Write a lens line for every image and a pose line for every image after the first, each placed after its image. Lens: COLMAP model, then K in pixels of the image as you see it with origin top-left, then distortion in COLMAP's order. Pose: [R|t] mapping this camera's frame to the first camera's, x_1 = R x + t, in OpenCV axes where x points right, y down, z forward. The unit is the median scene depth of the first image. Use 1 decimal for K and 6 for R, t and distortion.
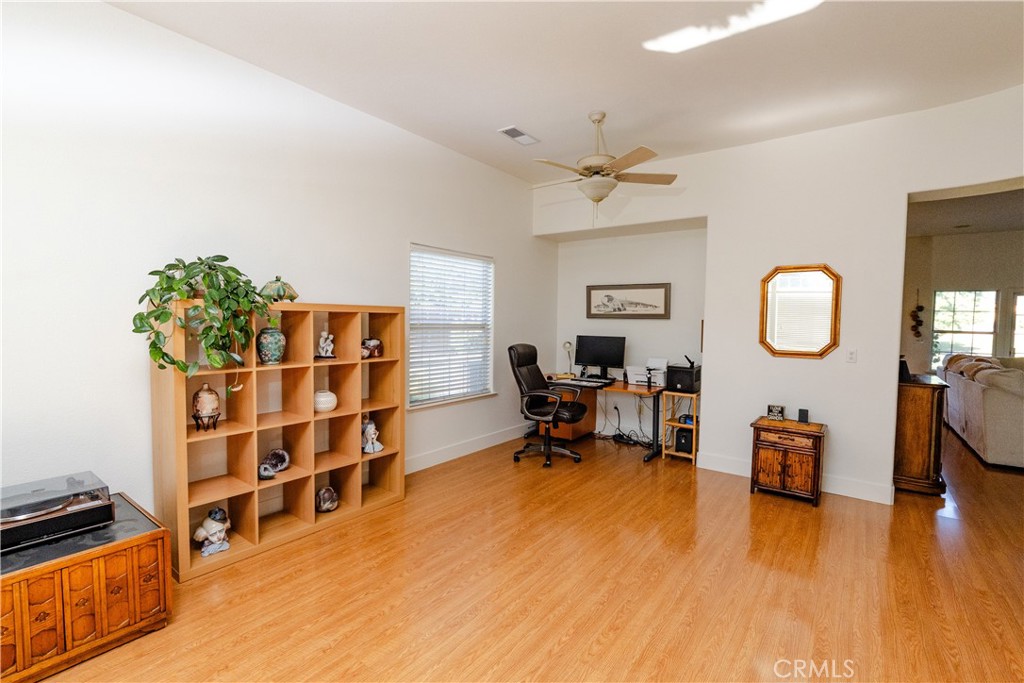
lens RADIAL K [[464.4, 0, 510.7], [0, 464.4, 340.3], [0, 0, 1]] dist [-0.010090, 0.000465]
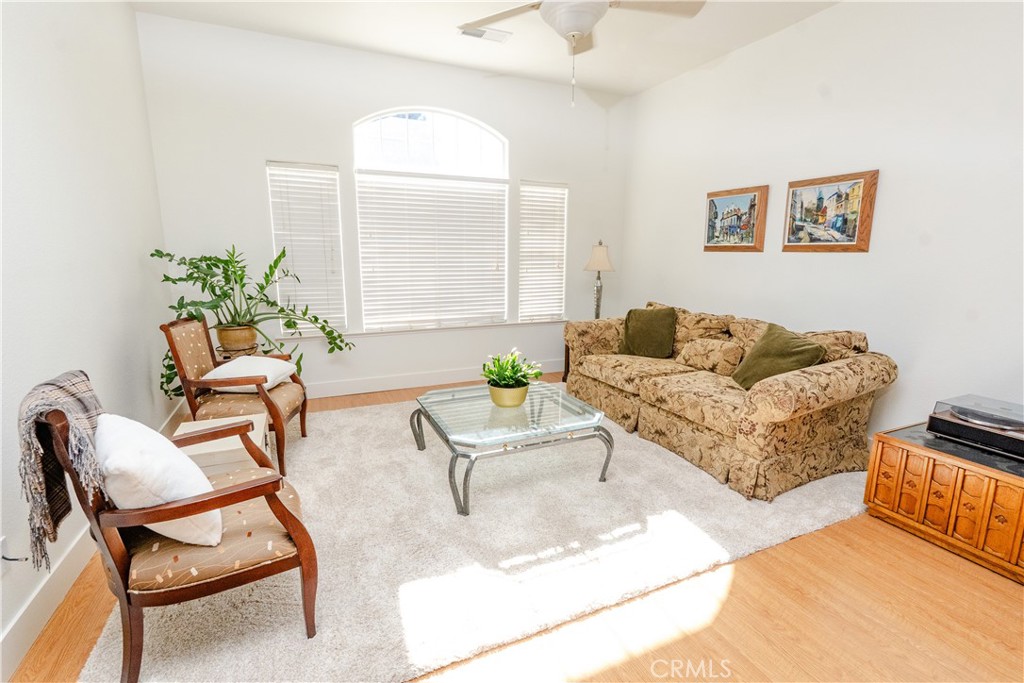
lens RADIAL K [[464.4, 0, 510.5], [0, 464.4, 339.5], [0, 0, 1]] dist [-0.010090, 0.000465]
pose [[-0.484404, 0.143033, -0.863072, 0.224634], [-0.059649, 0.978848, 0.195699, 0.008378], [0.872808, 0.146279, -0.465626, 0.209708]]
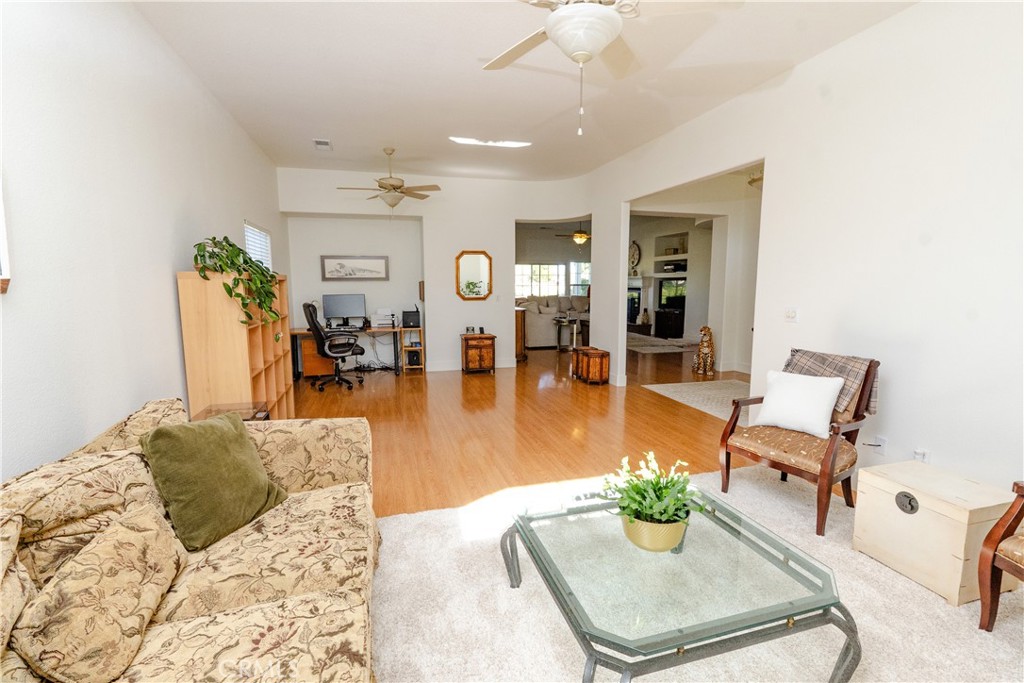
lens RADIAL K [[464.4, 0, 515.9], [0, 464.4, 337.9], [0, 0, 1]] dist [-0.010090, 0.000465]
pose [[0.603515, -0.111897, 0.789461, -0.769161], [0.048582, 0.993425, 0.103667, 0.000789], [-0.795871, -0.024211, 0.604982, -0.266669]]
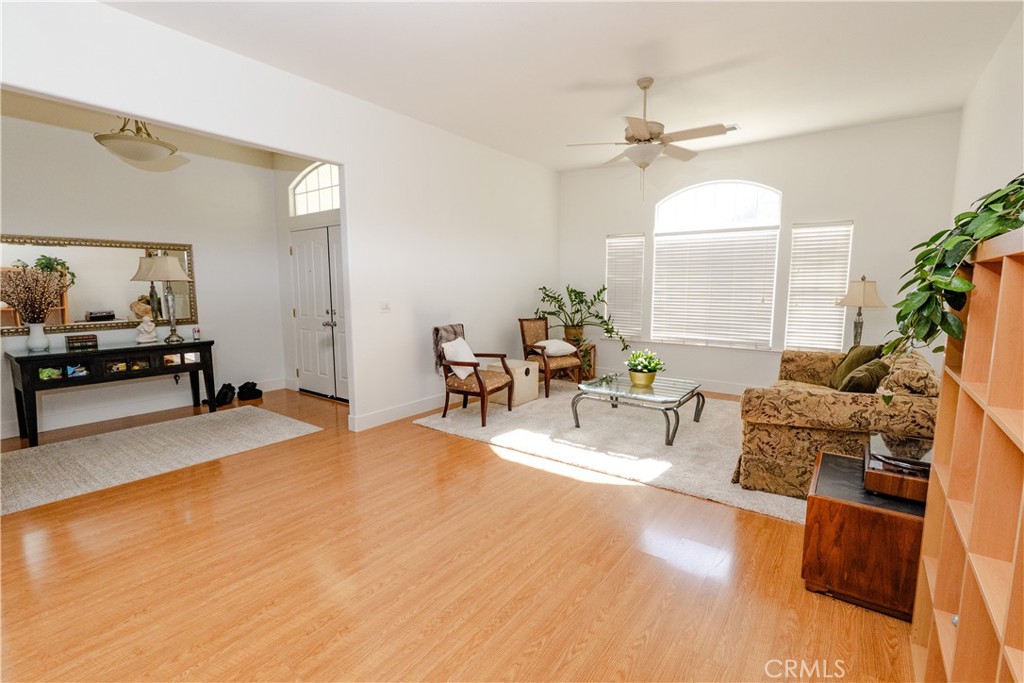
lens RADIAL K [[464.4, 0, 513.0], [0, 464.4, 343.1], [0, 0, 1]] dist [-0.010090, 0.000465]
pose [[-0.999810, -0.017333, -0.008910, -0.053064], [-0.018610, 0.984828, 0.172533, -0.036179], [0.005784, 0.172667, -0.984963, 0.949056]]
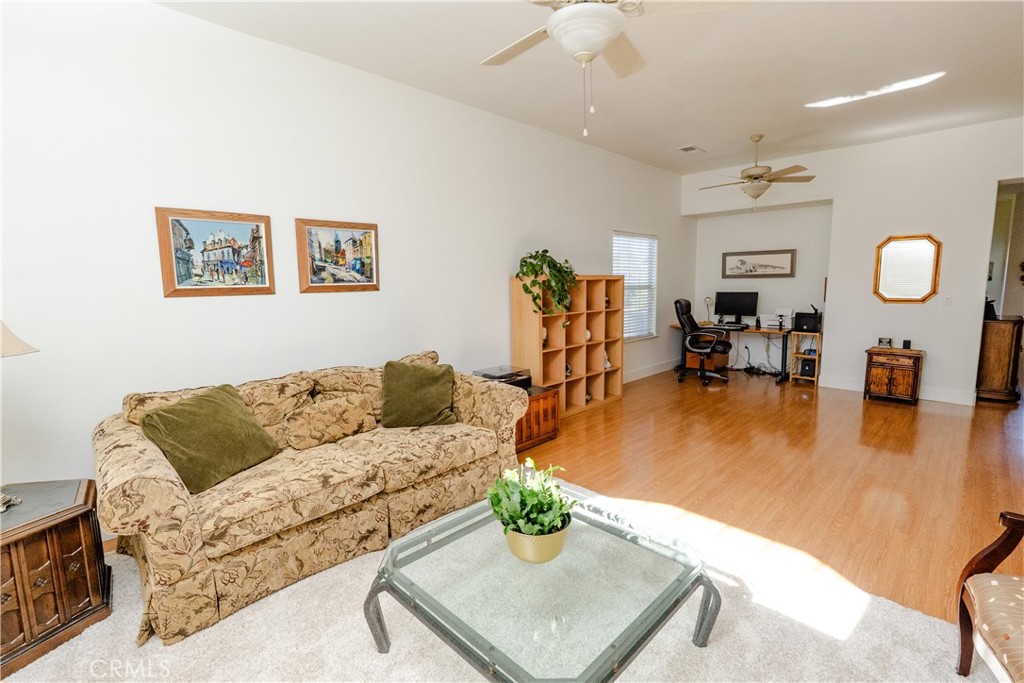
lens RADIAL K [[464.4, 0, 511.1], [0, 464.4, 339.7], [0, 0, 1]] dist [-0.010090, 0.000465]
pose [[0.989137, -0.010827, -0.146594, -0.327588], [0.022366, 0.996758, 0.077293, 0.013167], [0.145282, -0.079732, 0.986172, -0.518427]]
